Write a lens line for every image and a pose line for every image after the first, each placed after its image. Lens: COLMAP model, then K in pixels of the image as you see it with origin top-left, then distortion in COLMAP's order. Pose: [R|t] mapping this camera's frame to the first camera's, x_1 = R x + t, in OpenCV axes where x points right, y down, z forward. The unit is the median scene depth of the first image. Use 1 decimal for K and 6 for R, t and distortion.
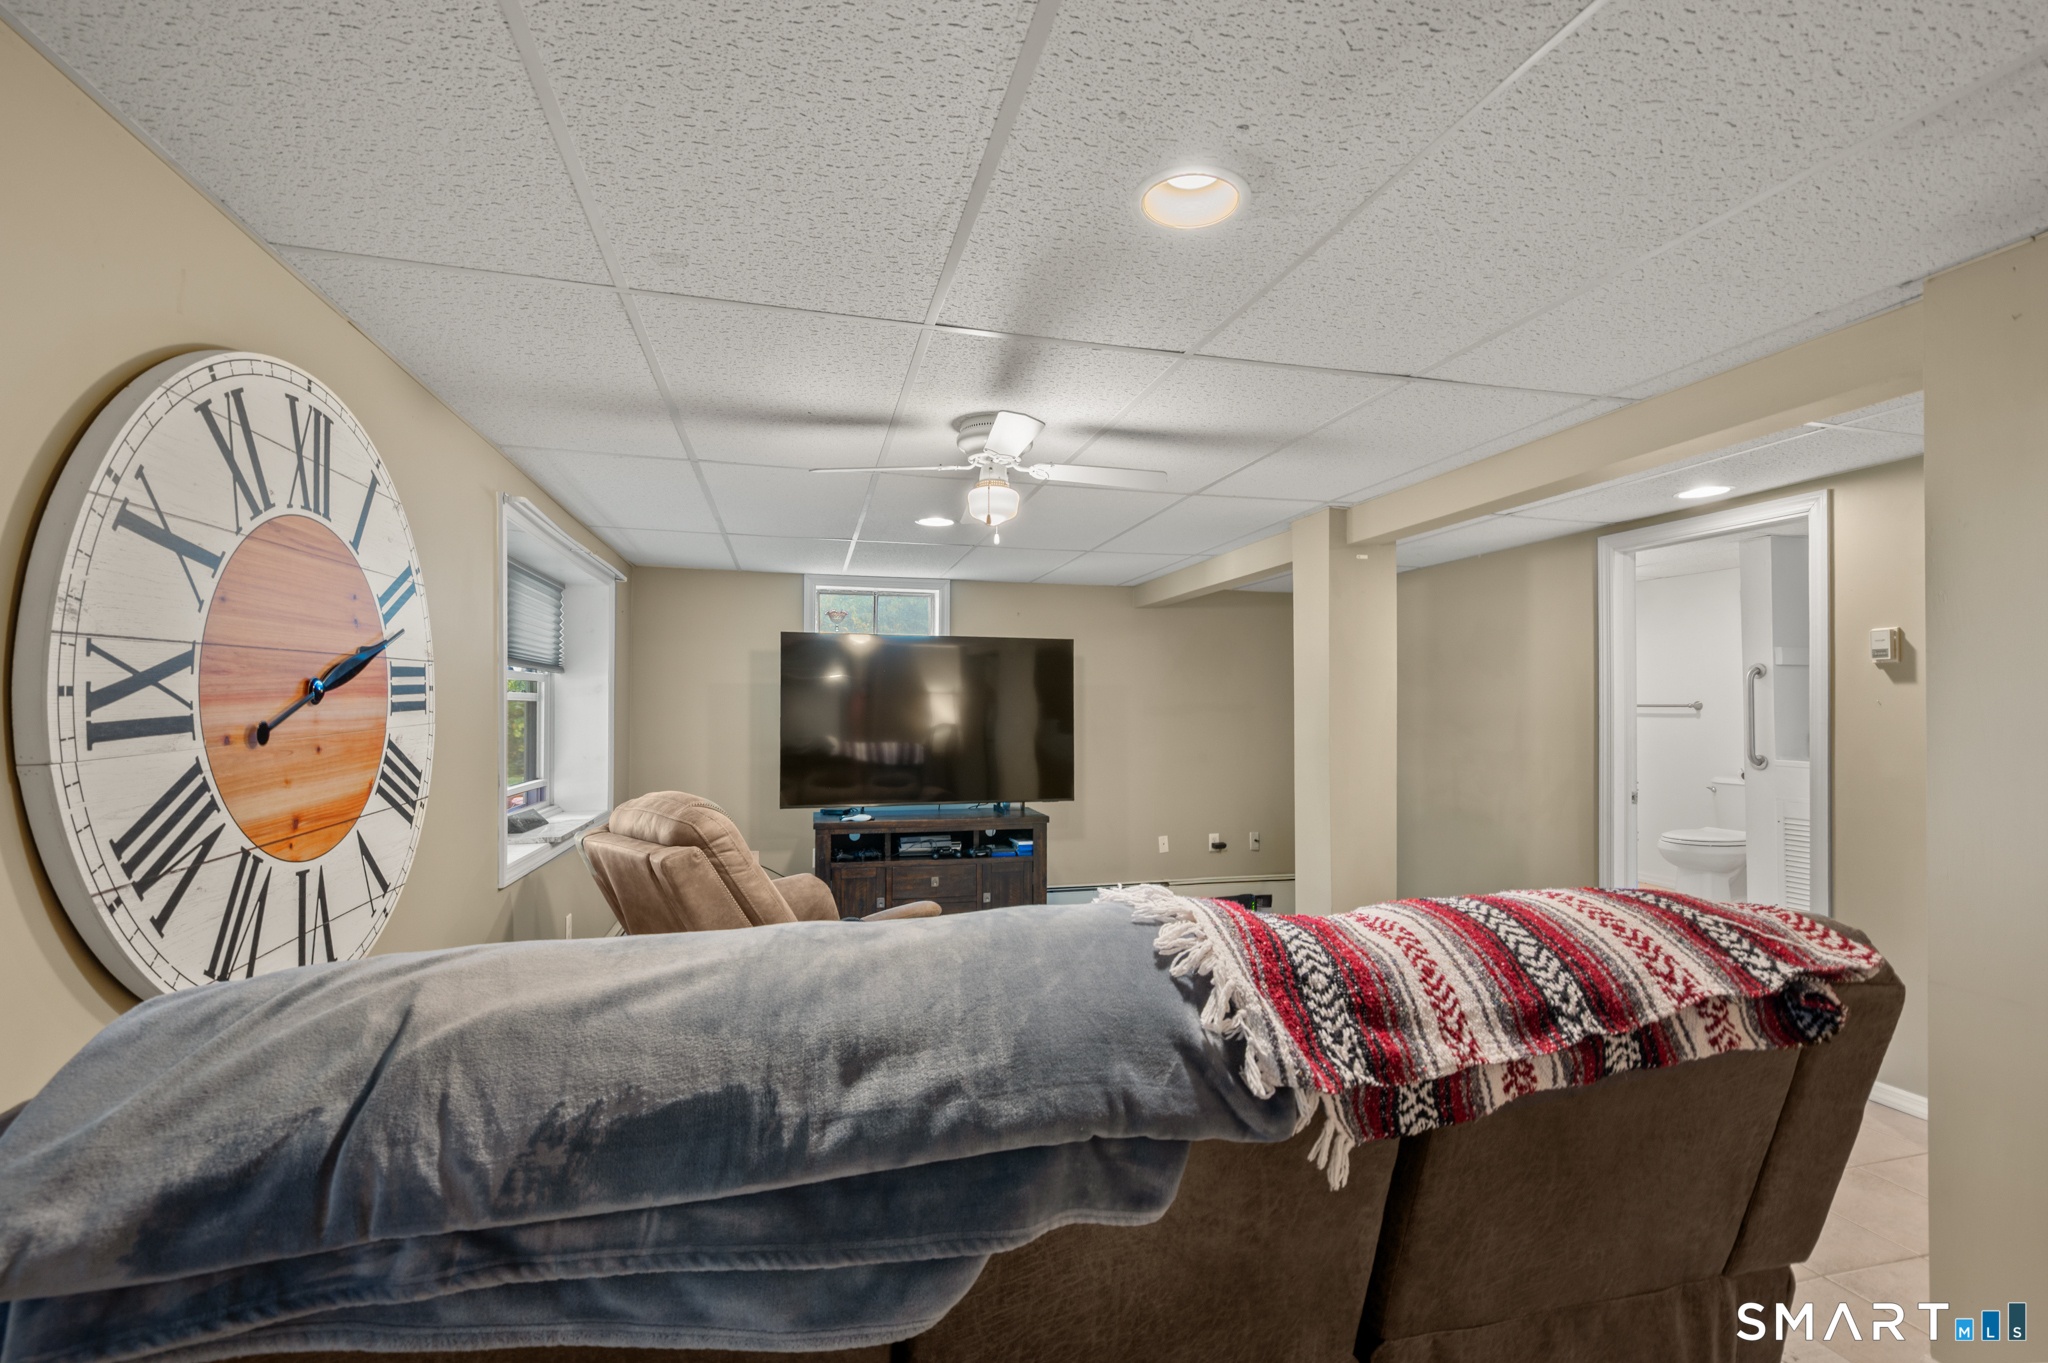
lens RADIAL K [[869.8, 0, 969.0], [0, 869.8, 708.8], [0, 0, 1]] dist [-0.002436, -0.000237]
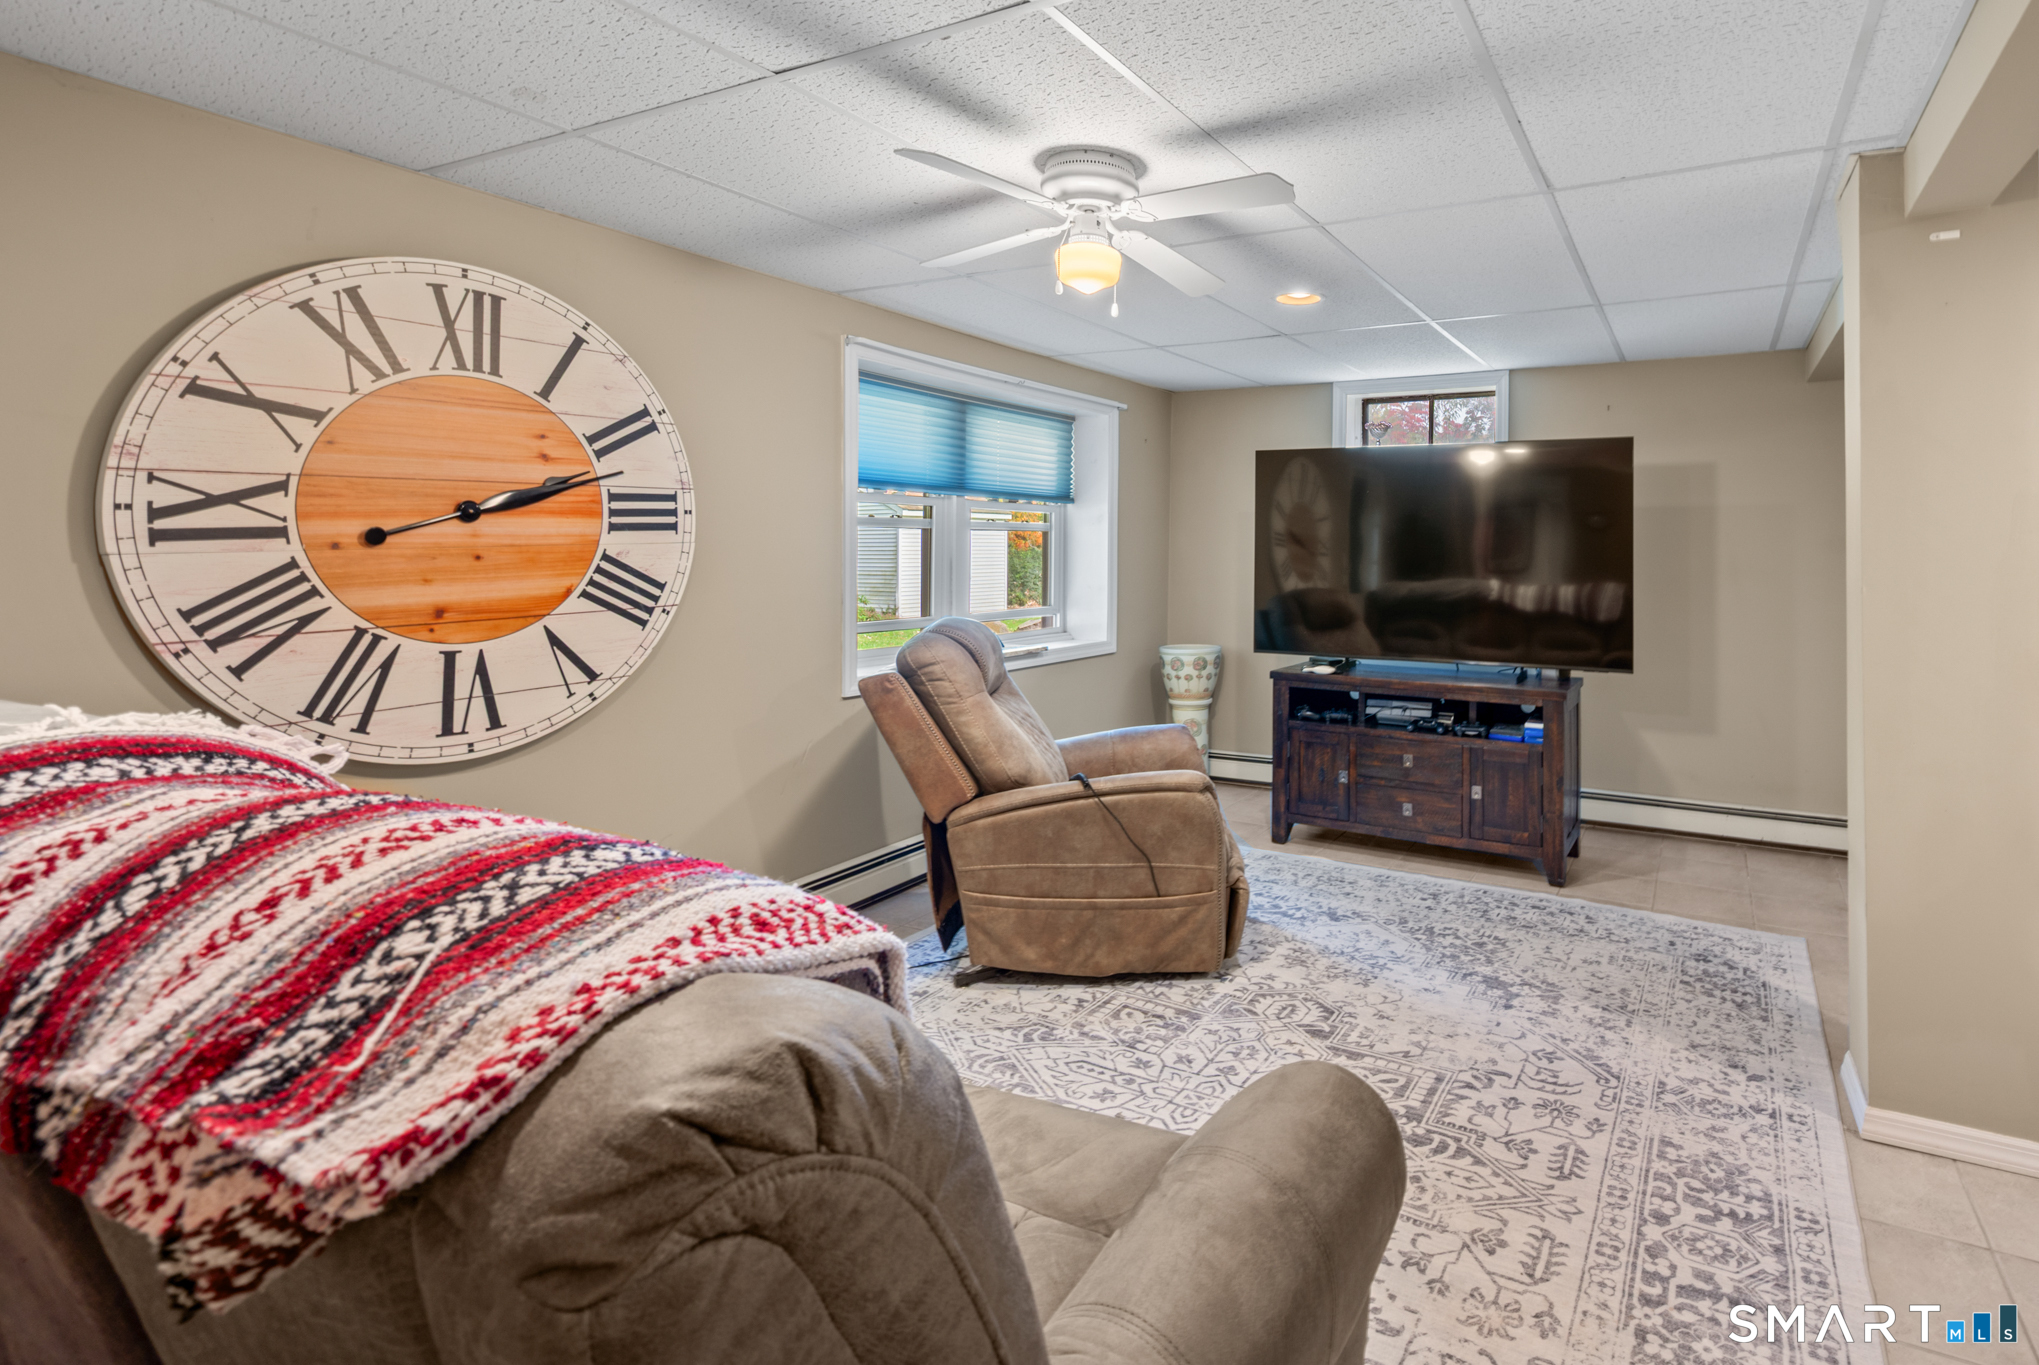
lens RADIAL K [[965.9, 0, 1205.3], [0, 965.9, 544.0], [0, 0, 1]] dist [-0.001003, -0.001473]
pose [[0.776896, 0.001560, -0.629627, 1.065914], [-0.005215, 0.999979, -0.003956, 0.029850], [0.629608, 0.006357, 0.776887, 0.631435]]
